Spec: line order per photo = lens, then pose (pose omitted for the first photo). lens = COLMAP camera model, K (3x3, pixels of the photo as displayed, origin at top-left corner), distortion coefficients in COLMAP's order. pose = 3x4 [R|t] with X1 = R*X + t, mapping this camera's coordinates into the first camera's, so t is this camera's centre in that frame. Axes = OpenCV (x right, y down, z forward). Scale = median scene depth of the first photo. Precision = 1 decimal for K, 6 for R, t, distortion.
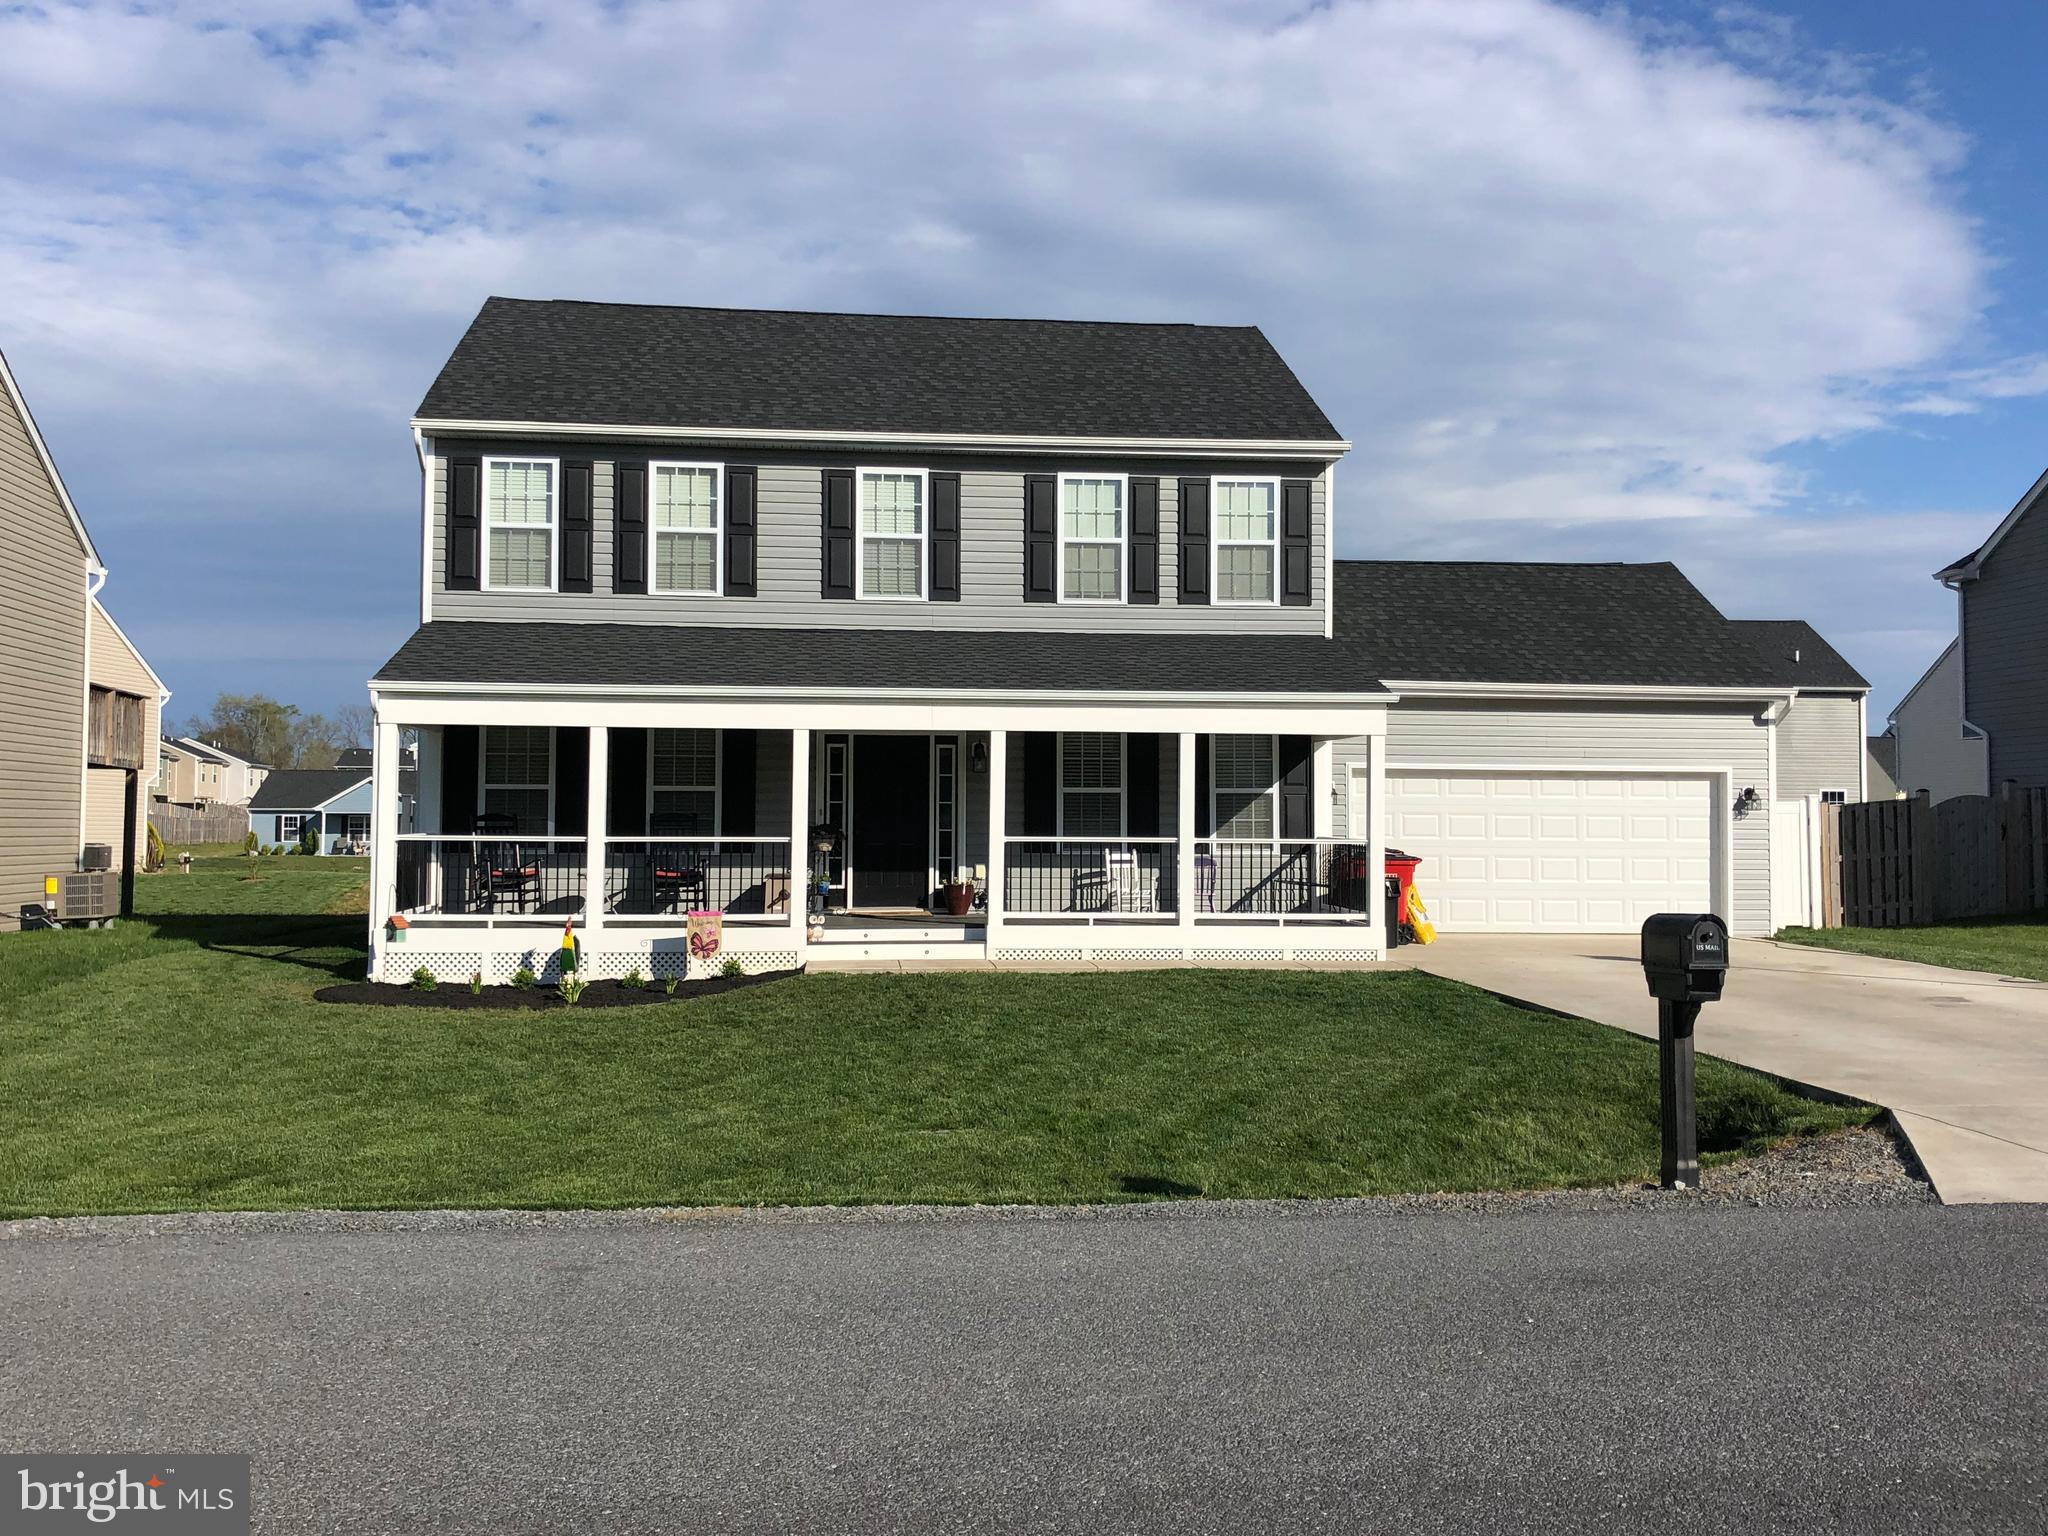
lens RADIAL K [[1892.3, 0, 1028.5], [0, 1892.3, 761.5], [0, 0, 1]] dist [0.049313, 0.000000]
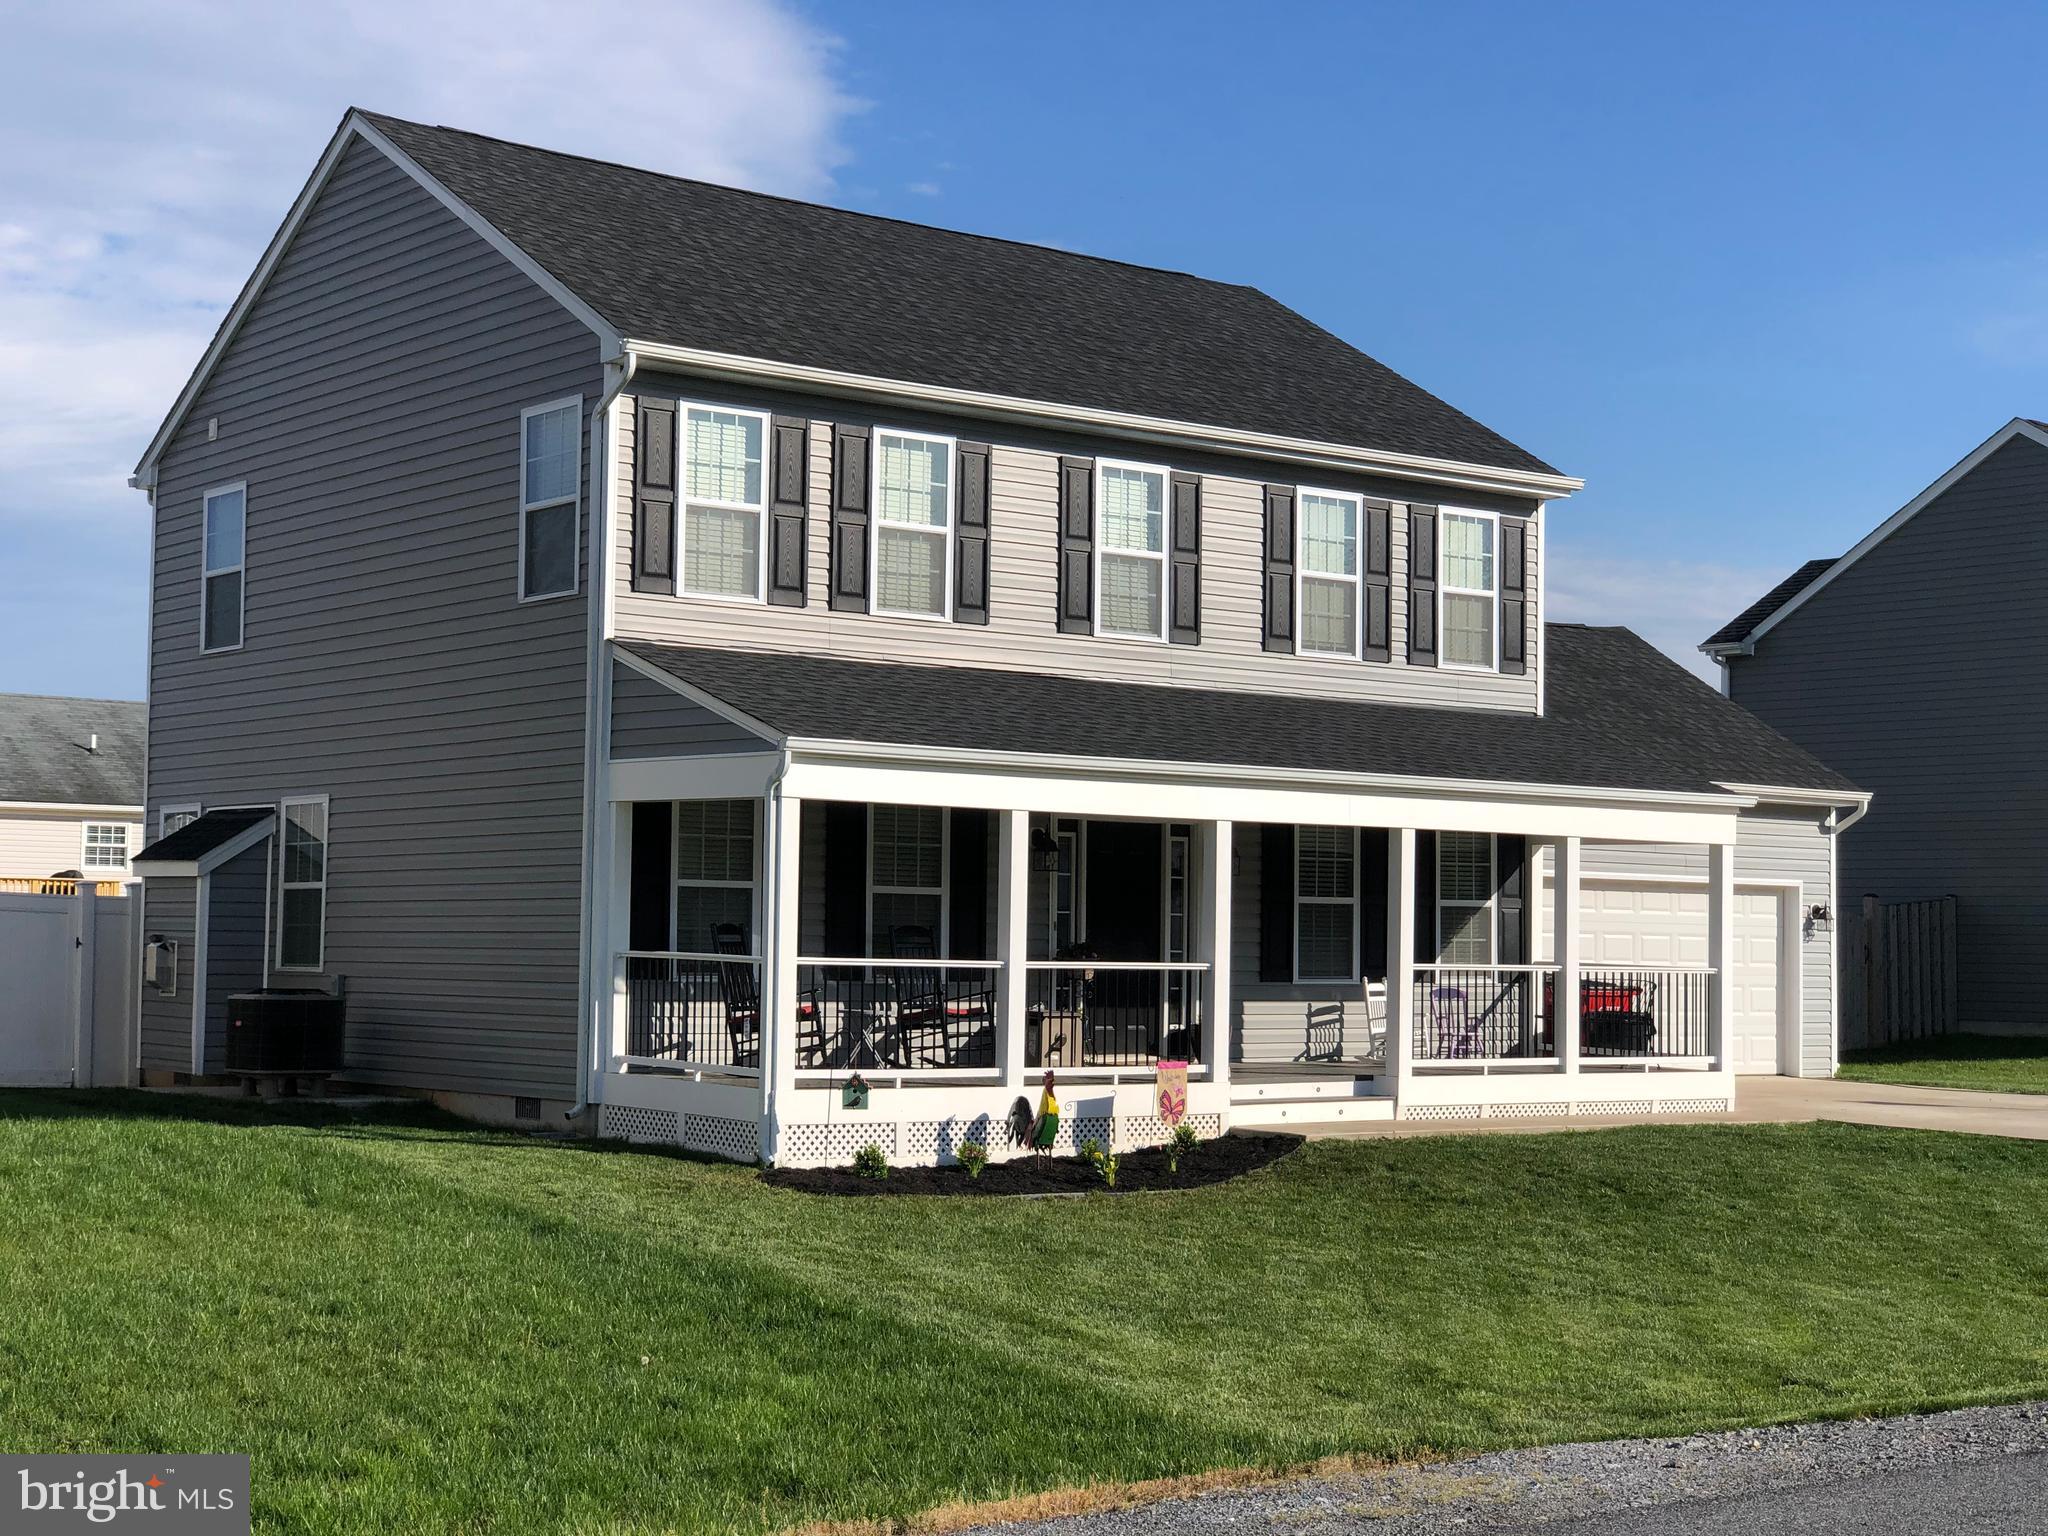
lens RADIAL K [[3179.0, 0, 1026.2], [0, 3179.0, 764.3], [0, 0, 1]] dist [-0.001681, 0.000000]
pose [[0.847737, 0.038664, 0.529006, -0.766047], [-0.032212, 0.999252, -0.021413, -0.008754], [-0.529438, 0.001112, 0.848348, -0.034730]]
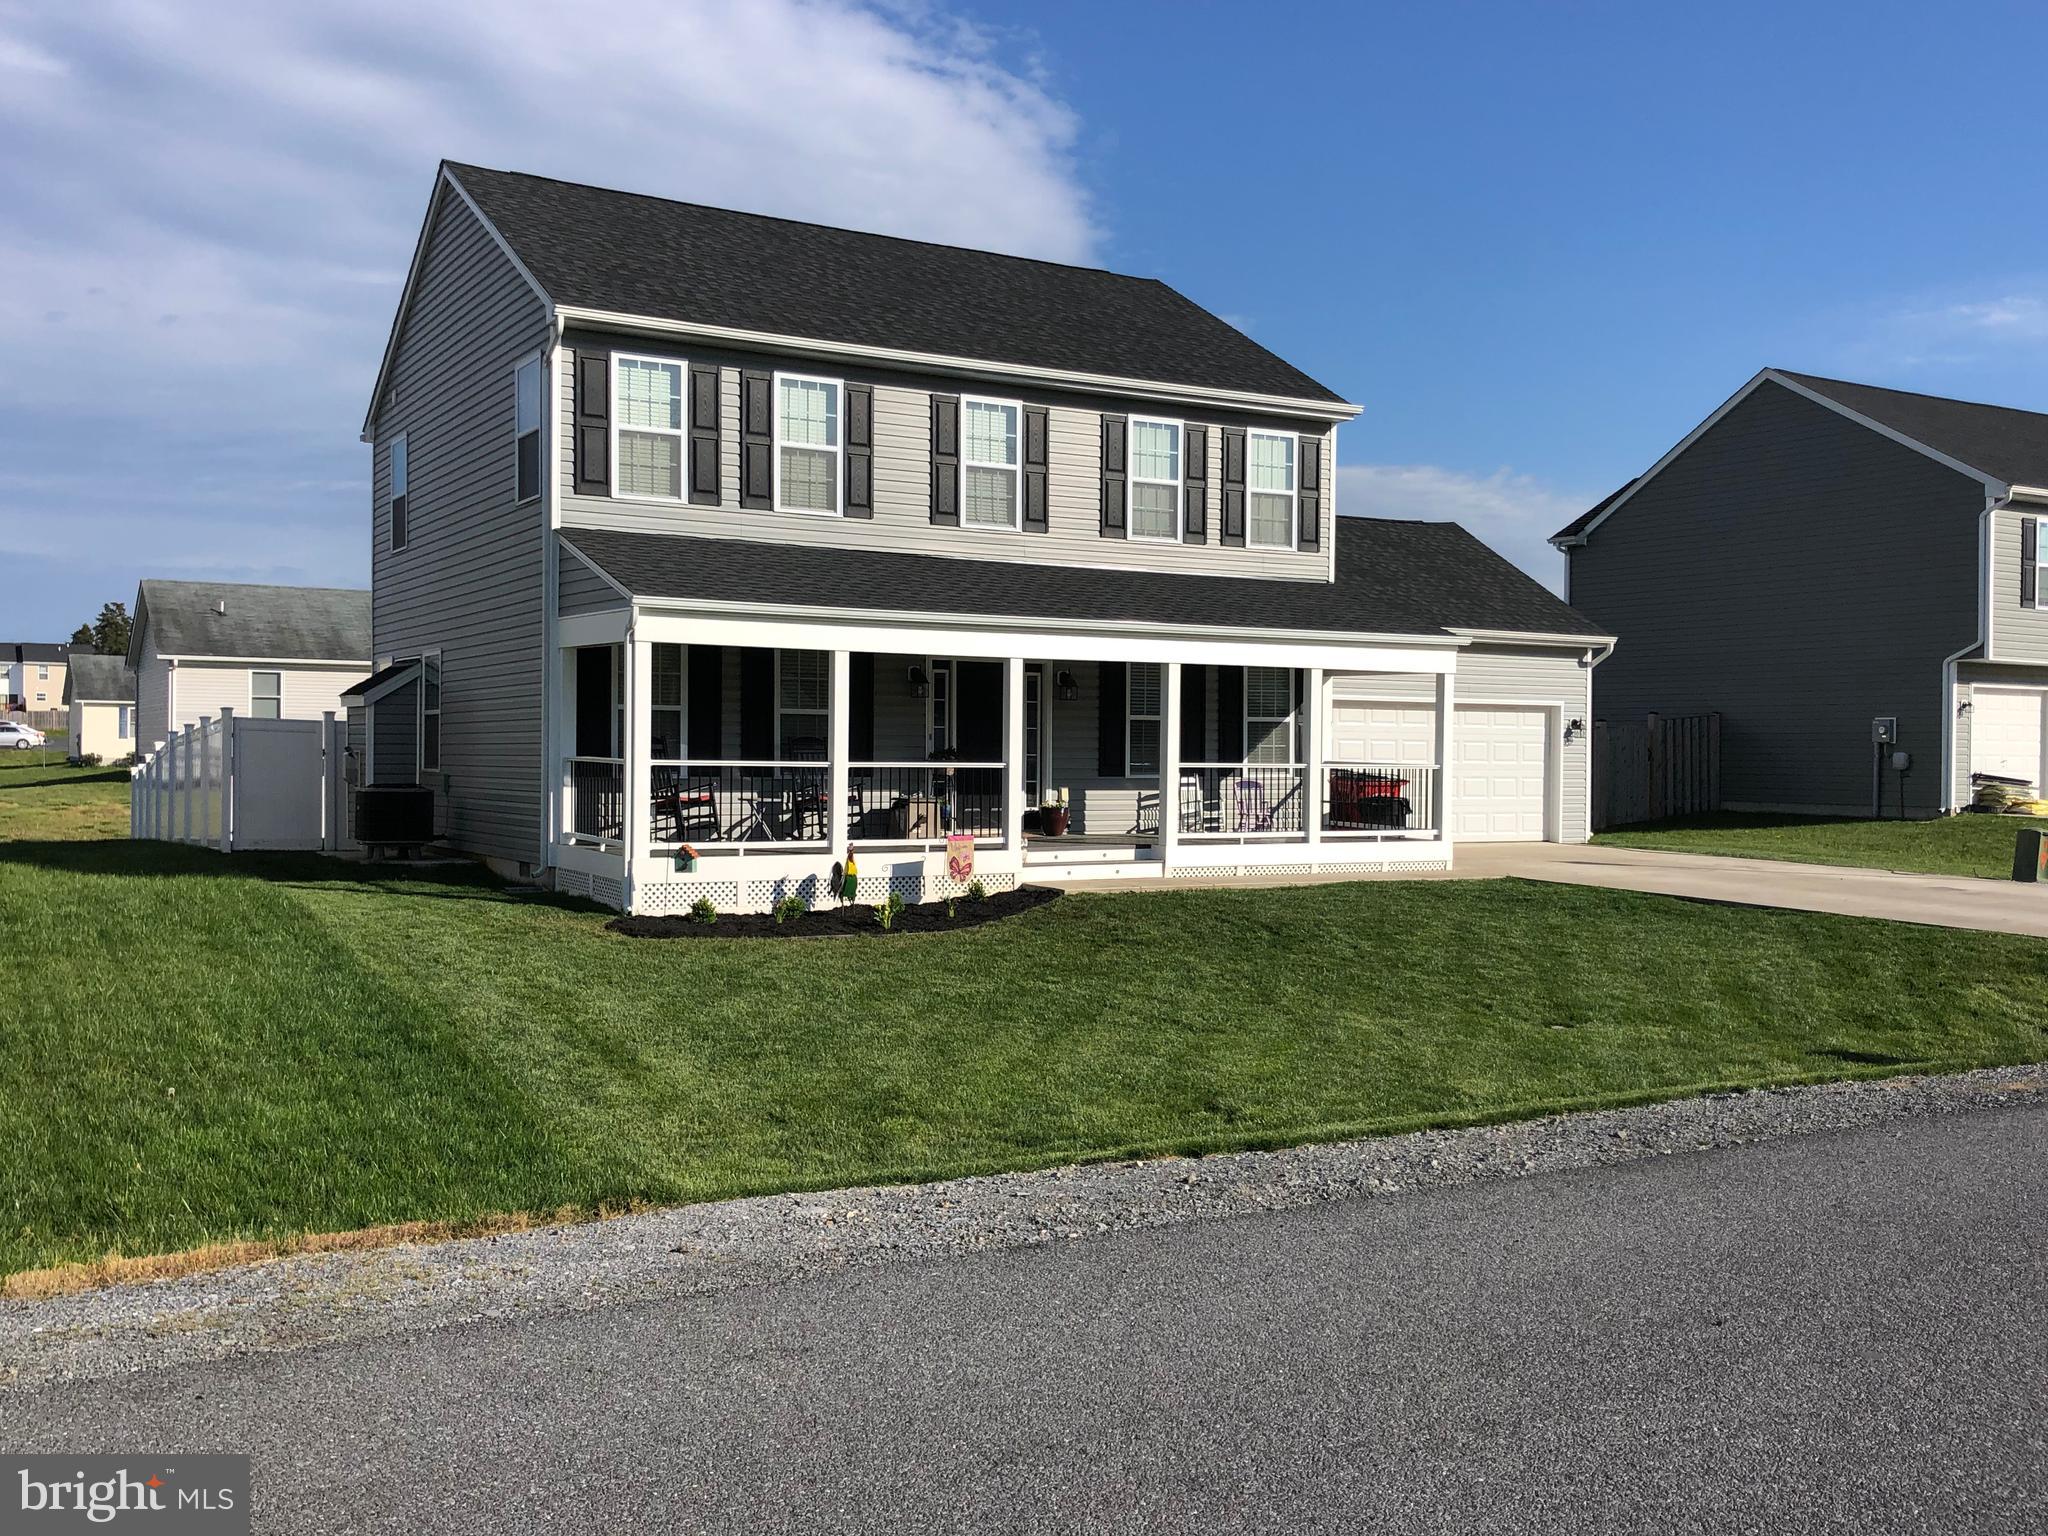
lens RADIAL K [[1892.3, 0, 1024.5], [0, 1892.3, 782.9], [0, 0, 1]] dist [0.049313, 0.000000]
pose [[0.912363, -0.003034, 0.409370, -0.474993], [-0.020533, 0.998375, 0.053162, -0.003327], [-0.408866, -0.056909, 0.910818, 0.056166]]
